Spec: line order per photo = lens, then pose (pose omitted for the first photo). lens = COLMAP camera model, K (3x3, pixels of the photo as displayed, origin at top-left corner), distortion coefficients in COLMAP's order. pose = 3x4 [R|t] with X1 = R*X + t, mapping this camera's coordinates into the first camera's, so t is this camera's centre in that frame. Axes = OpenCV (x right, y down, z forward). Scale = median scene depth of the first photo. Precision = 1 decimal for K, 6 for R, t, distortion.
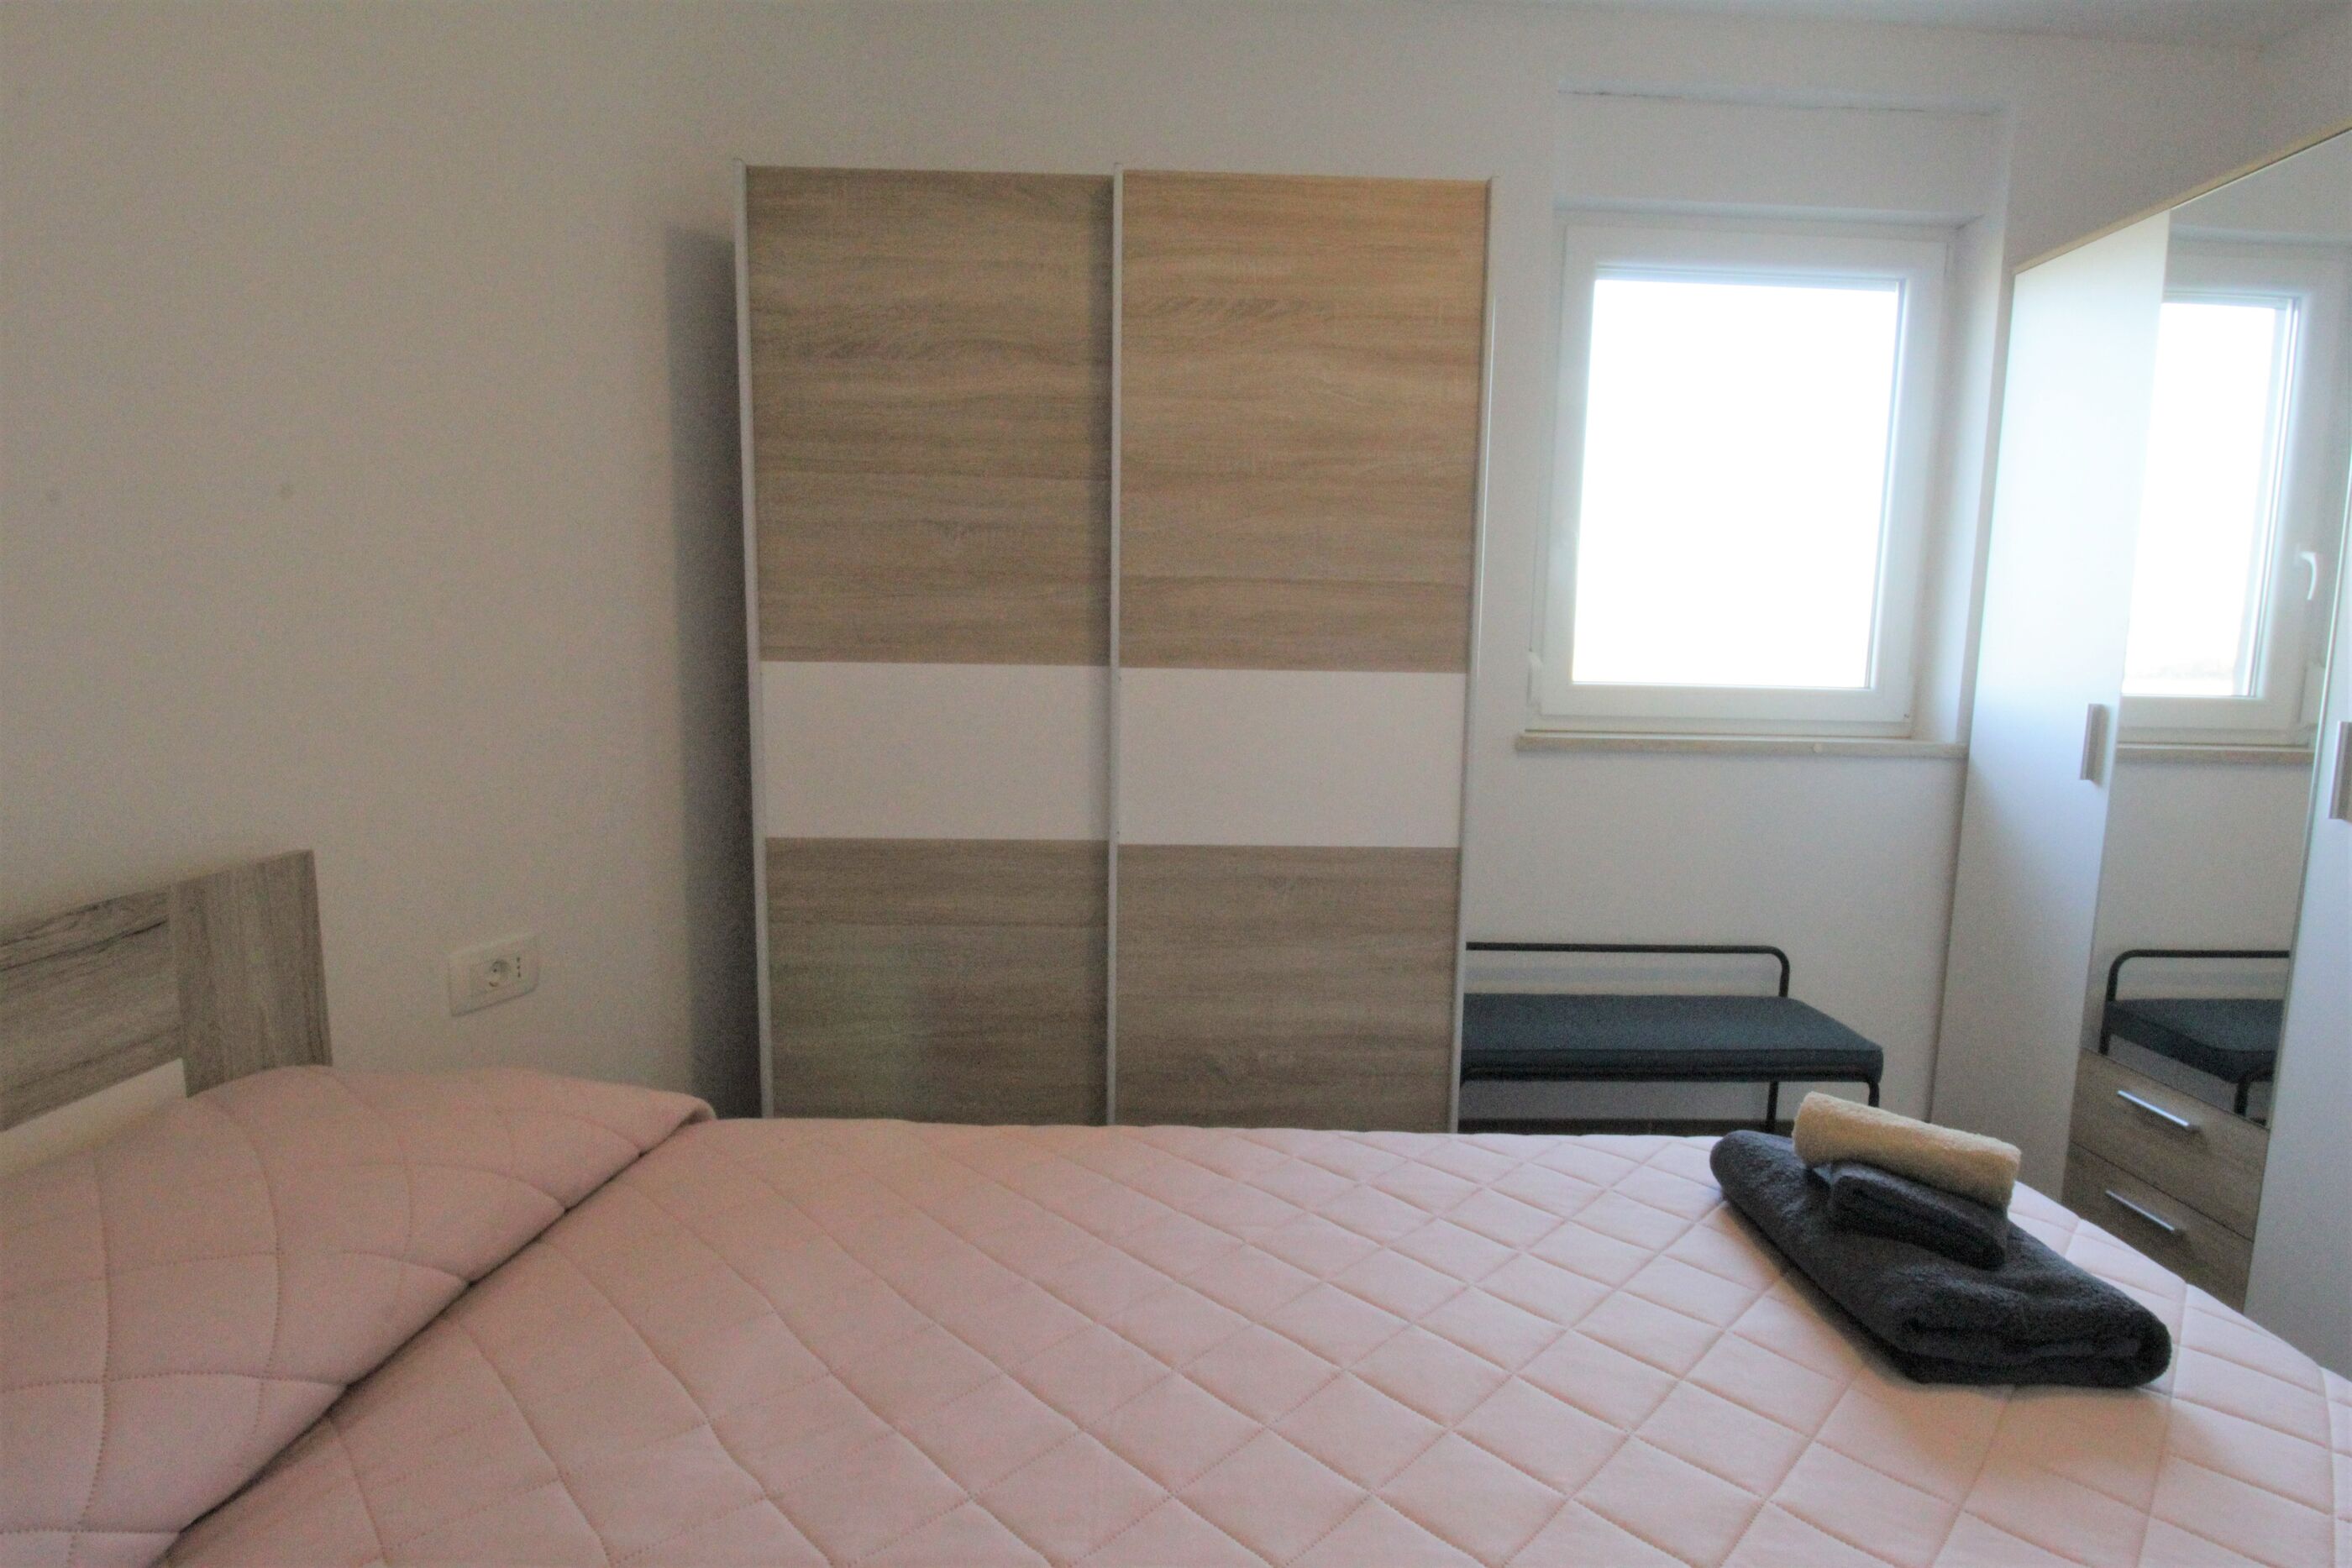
lens RADIAL K [[1150.9, 0, 1210.5], [0, 1150.9, 790.7], [0, 0, 1]] dist [0.000674, -0.013172]
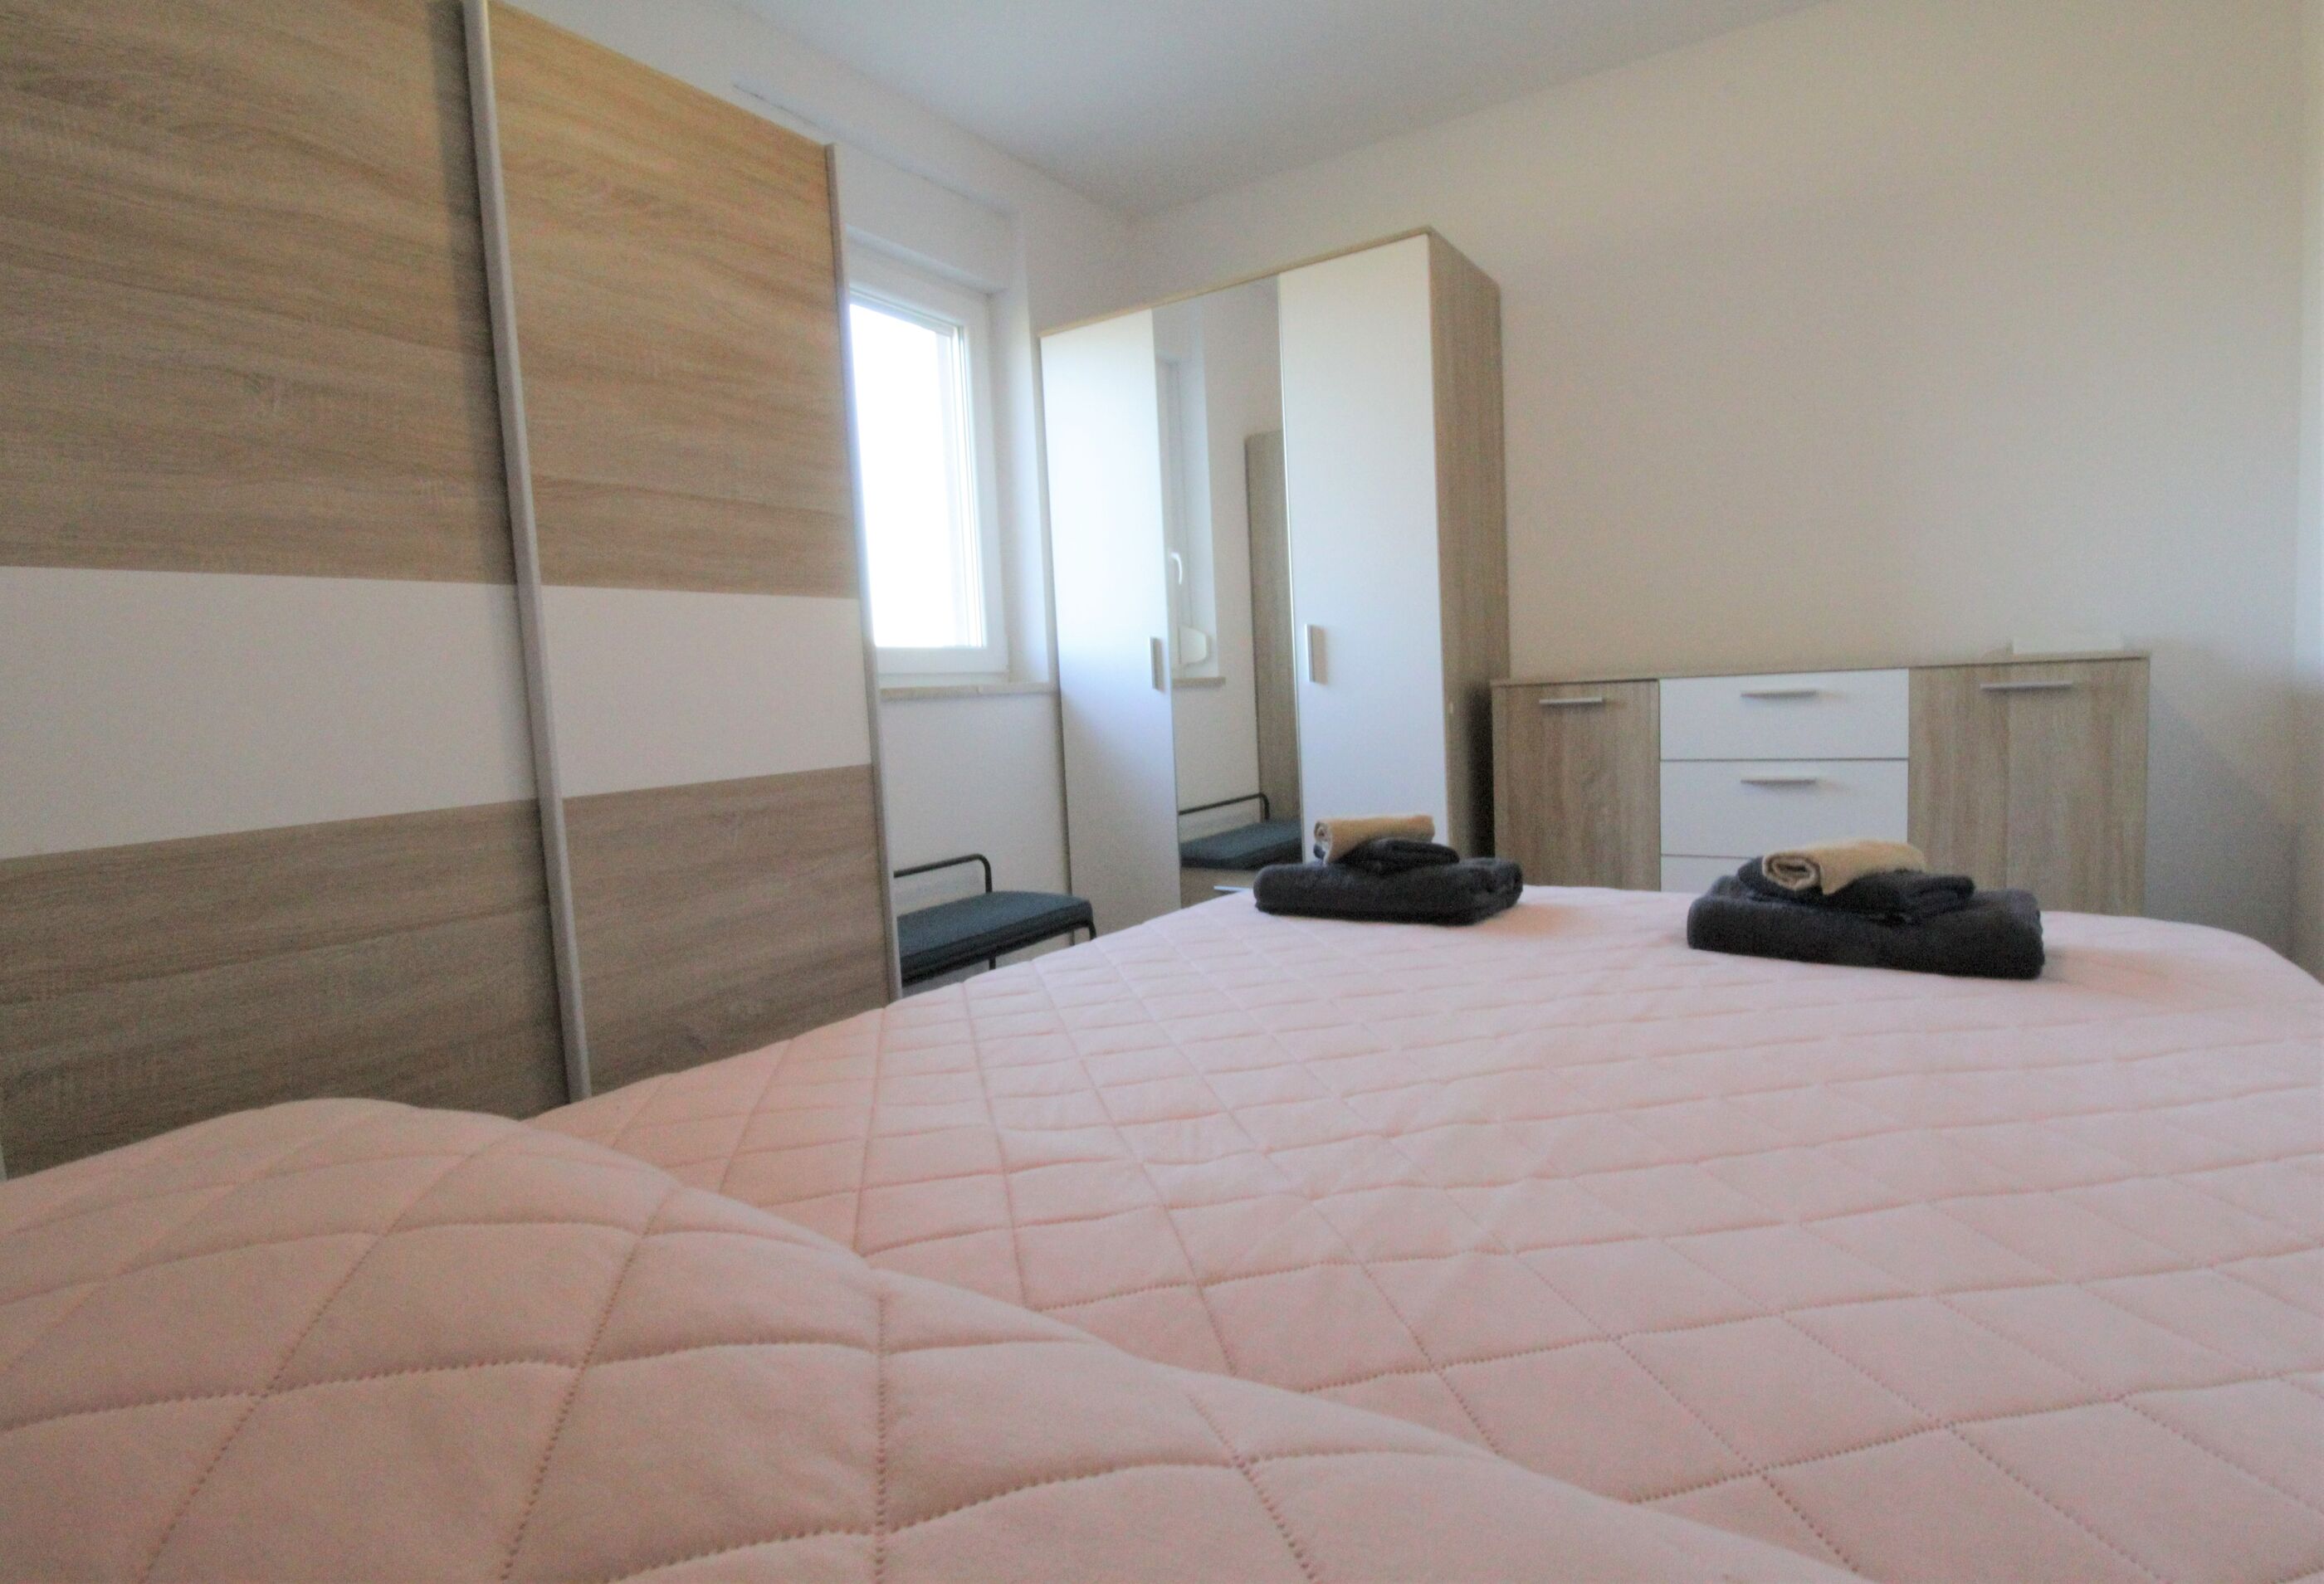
lens RADIAL K [[1145.4, 0, 1180.2], [0, 1145.4, 802.4], [0, 0, 1]] dist [-0.001845, -0.009384]
pose [[0.564644, -0.128900, 0.815207, -0.508633], [0.162679, 0.985733, 0.043186, 0.088129], [-0.809143, 0.108233, 0.577557, 0.159710]]
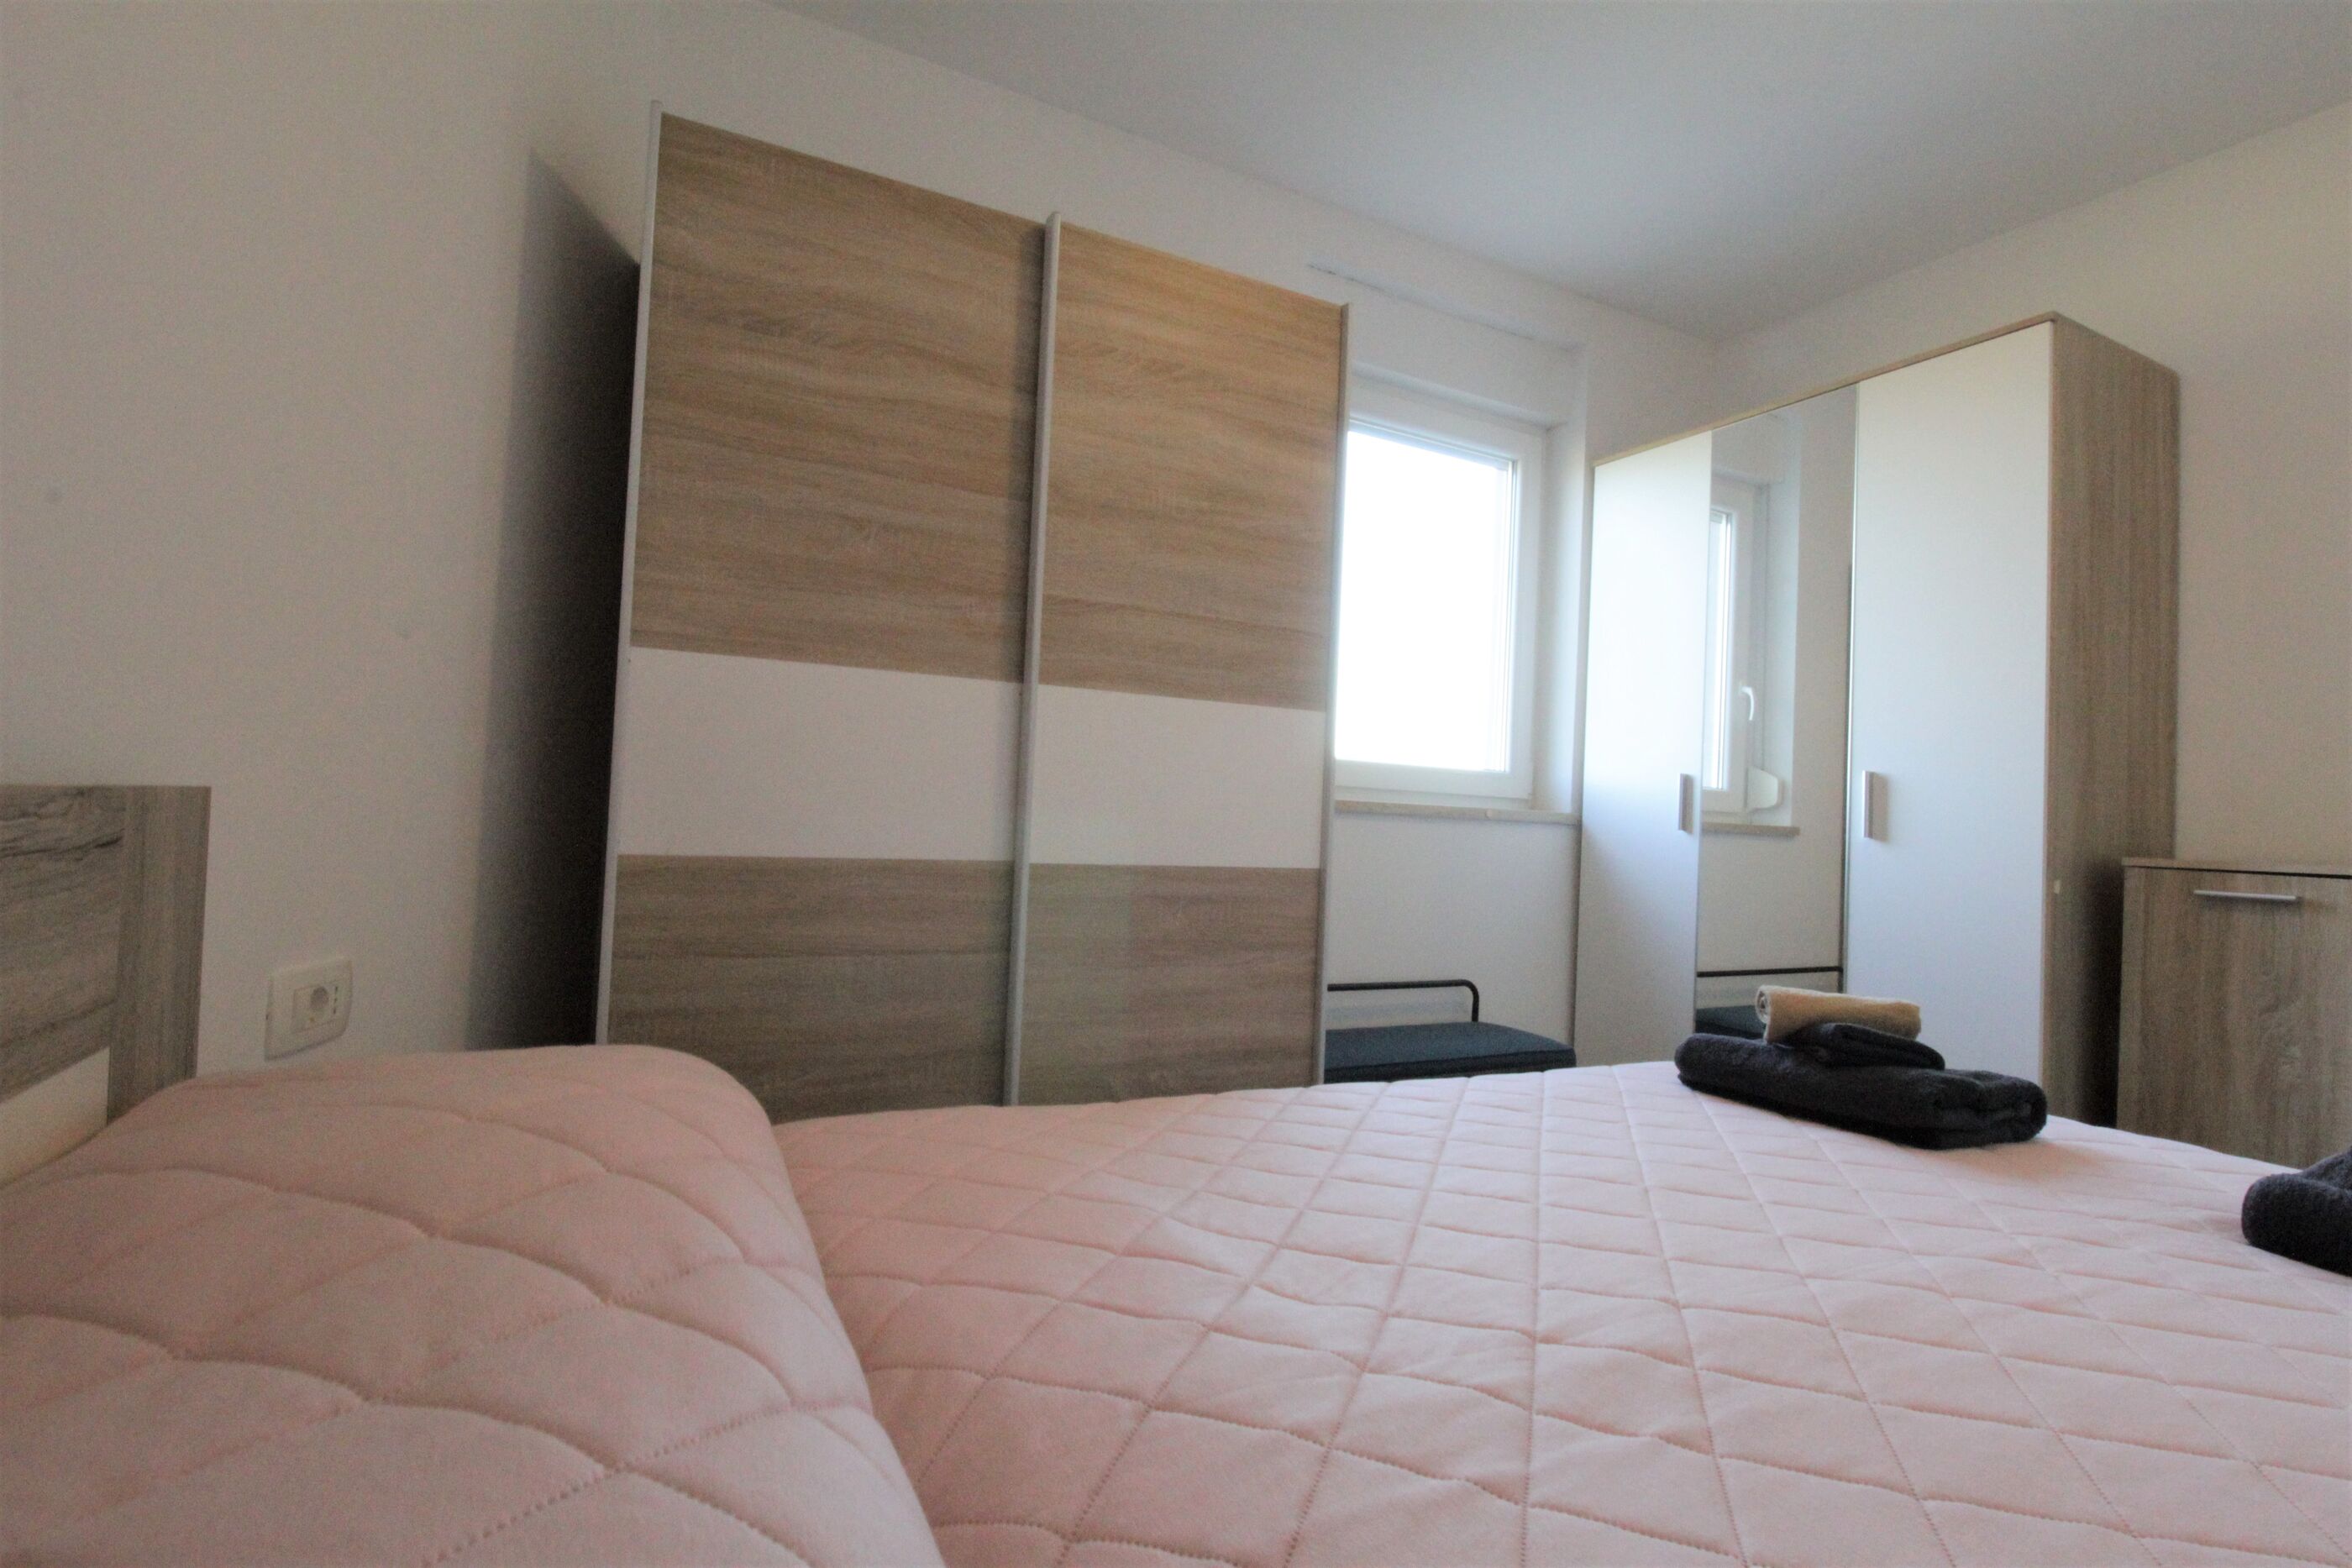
lens RADIAL K [[1150.9, 0, 1221.3], [0, 1150.9, 788.4], [0, 0, 1]] dist [0.000674, -0.013172]
pose [[0.890282, 0.032621, 0.454240, -0.384448], [0.028903, 0.991373, -0.127842, 0.114873], [-0.454492, 0.126945, 0.881659, 0.056646]]
